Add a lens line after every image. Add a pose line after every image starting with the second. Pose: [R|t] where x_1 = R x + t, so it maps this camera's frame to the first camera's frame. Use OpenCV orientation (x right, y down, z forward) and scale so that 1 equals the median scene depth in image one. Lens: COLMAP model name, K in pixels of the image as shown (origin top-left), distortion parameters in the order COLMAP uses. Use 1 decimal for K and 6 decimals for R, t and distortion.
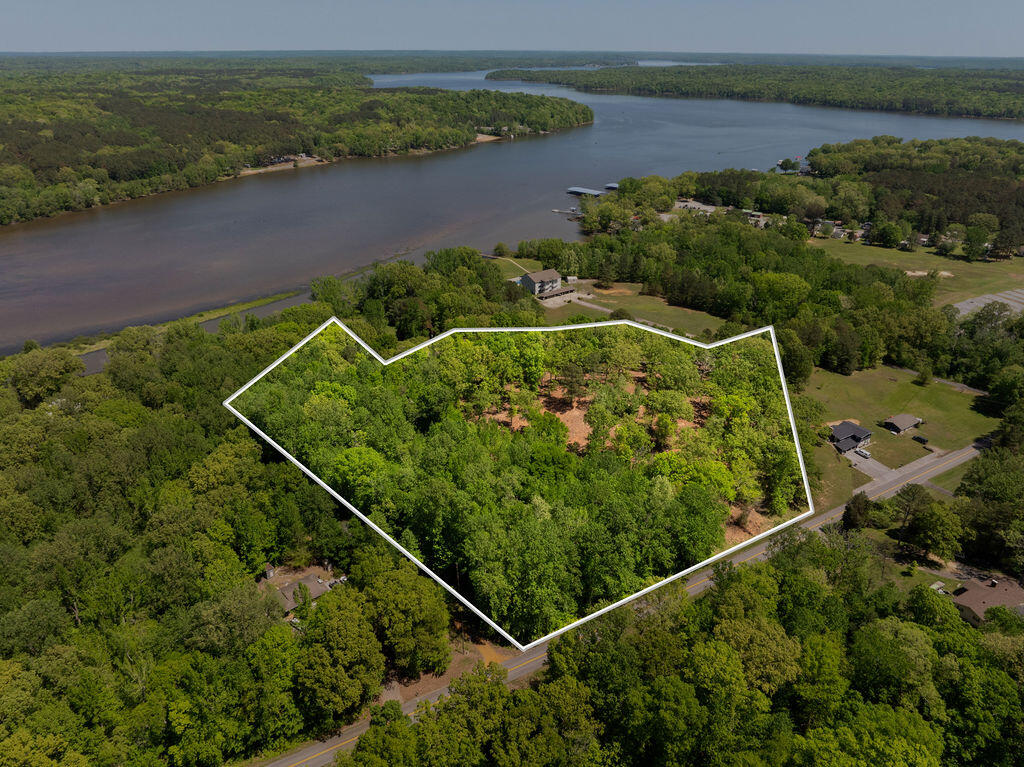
lens RADIAL K [[722.6, 0, 513.7], [0, 722.6, 387.3], [0, 0, 1]] dist [-0.061027, 0.036246]
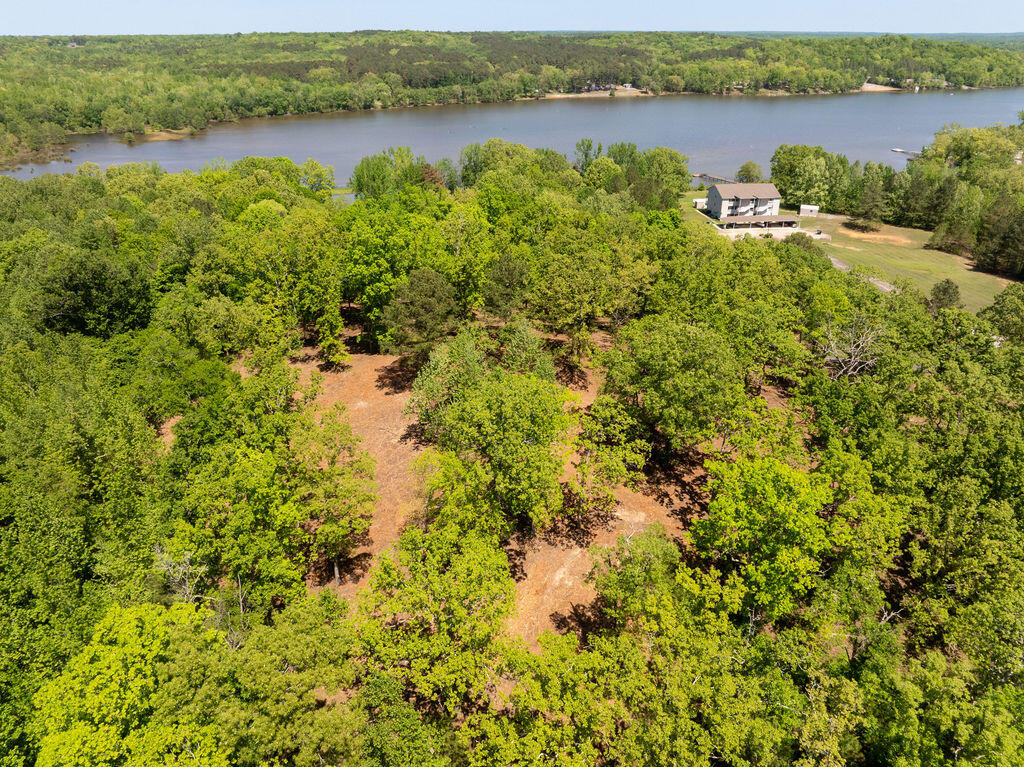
lens RADIAL K [[722.6, 0, 513.1], [0, 722.6, 386.7], [0, 0, 1]] dist [-0.061027, 0.036246]
pose [[0.847825, 0.229343, -0.478116, 0.185485], [-0.221261, 0.972396, 0.074085, -0.006336], [0.481909, 0.042977, 0.875167, 0.415034]]
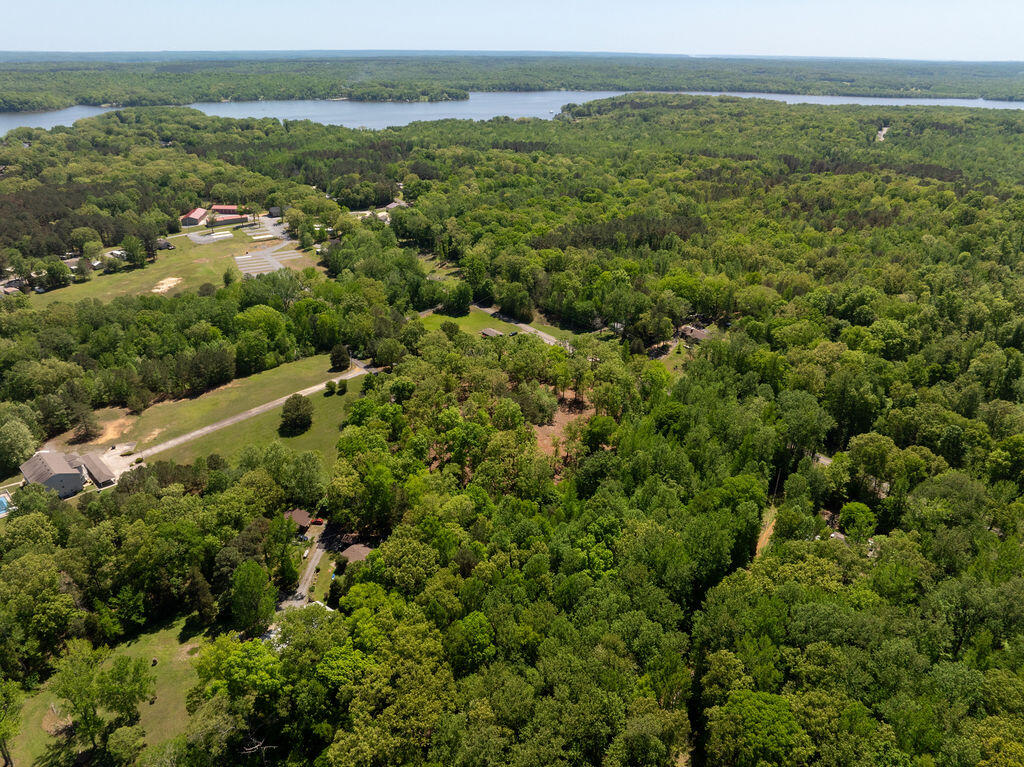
lens RADIAL K [[722.6, 0, 515.5], [0, 722.6, 386.7], [0, 0, 1]] dist [-0.061027, 0.036246]
pose [[-0.107105, -0.436318, 0.893395, -0.527616], [0.416942, 0.796026, 0.438750, -0.310769], [-0.902601, 0.419486, 0.096661, 0.527862]]
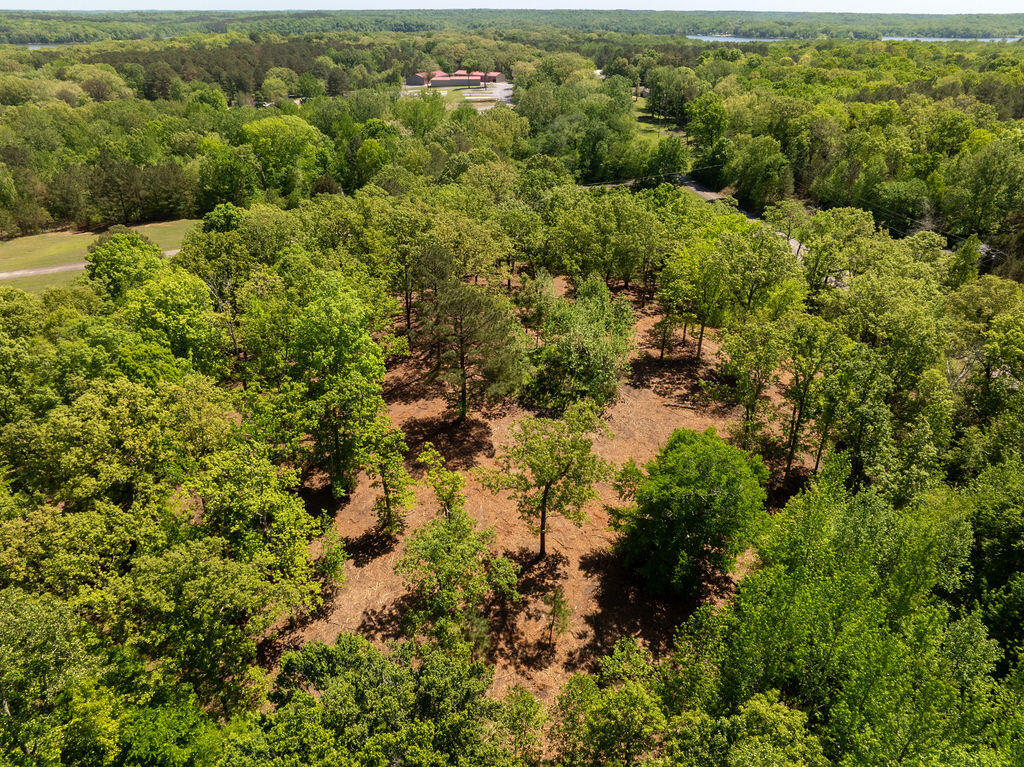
lens RADIAL K [[722.6, 0, 515.3], [0, 722.6, 378.0], [0, 0, 1]] dist [-0.061027, 0.036246]
pose [[0.395189, -0.421009, 0.816442, -0.099973], [0.388472, 0.881997, 0.266777, -0.042075], [-0.832415, 0.211737, 0.512106, 0.496491]]
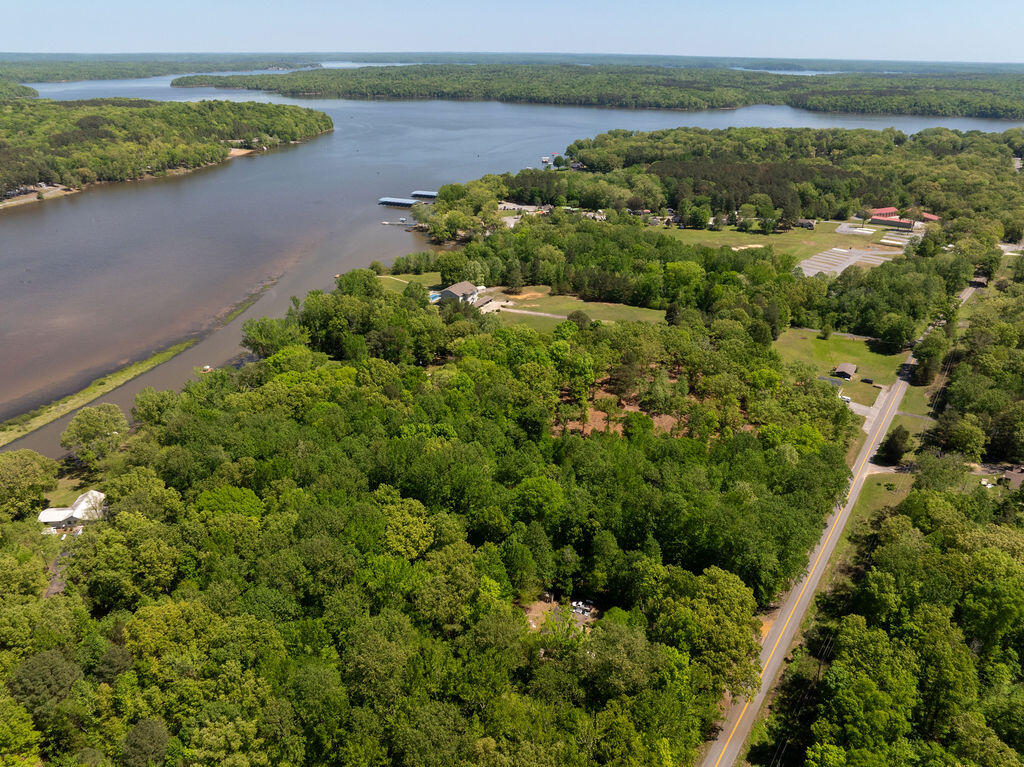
lens RADIAL K [[722.6, 0, 513.7], [0, 722.6, 385.5], [0, 0, 1]] dist [-0.061027, 0.036246]
pose [[0.914801, -0.168722, 0.366976, -0.281527], [0.169445, 0.985067, 0.030503, -0.038132], [-0.366643, 0.034278, 0.929730, 0.029681]]
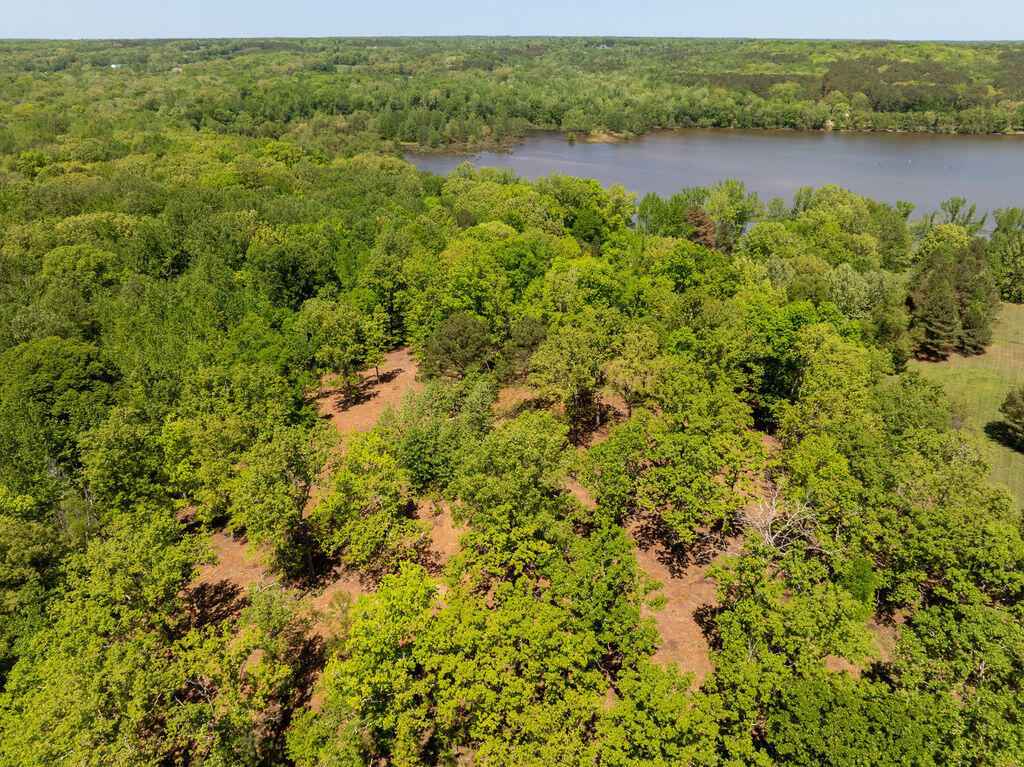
lens RADIAL K [[722.6, 0, 511.6], [0, 722.6, 388.8], [0, 0, 1]] dist [-0.061027, 0.036246]
pose [[0.349915, 0.410887, -0.841862, 0.273147], [-0.400538, 0.878009, 0.262048, -0.068262], [0.846834, 0.245503, 0.471805, 0.498347]]
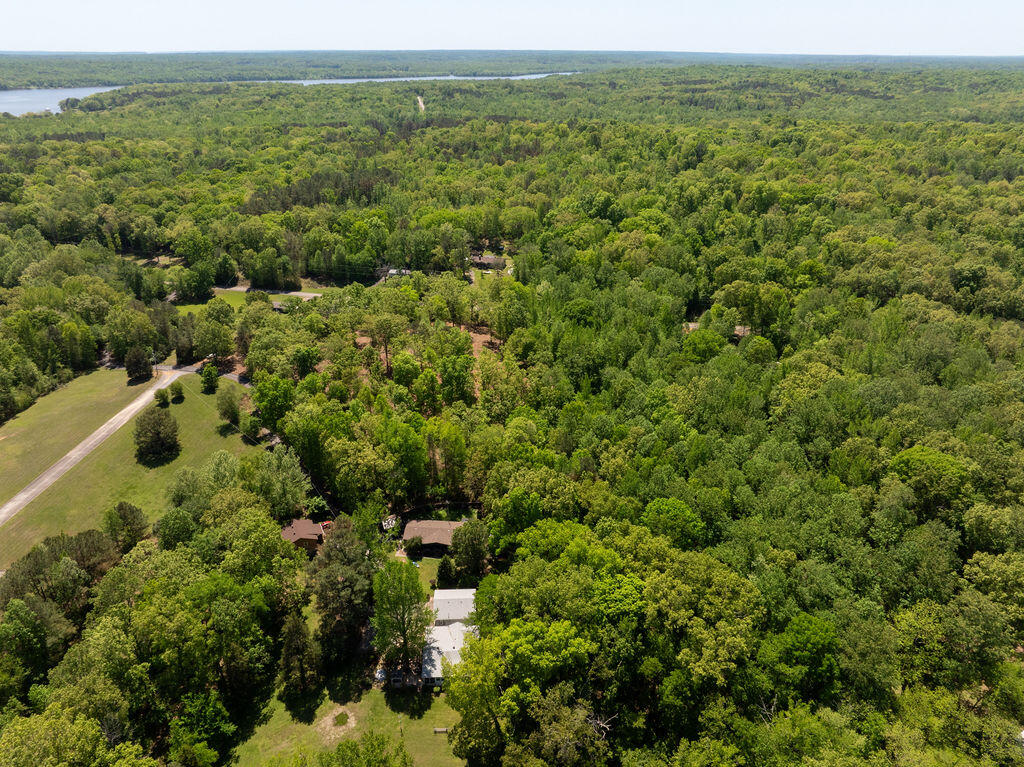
lens RADIAL K [[722.6, 0, 510.1], [0, 722.6, 386.3], [0, 0, 1]] dist [-0.061027, 0.036246]
pose [[-0.698617, -0.317880, 0.641005, -0.381785], [0.295791, 0.687435, 0.663281, -0.358933], [-0.651492, 0.652982, -0.386227, 0.812592]]
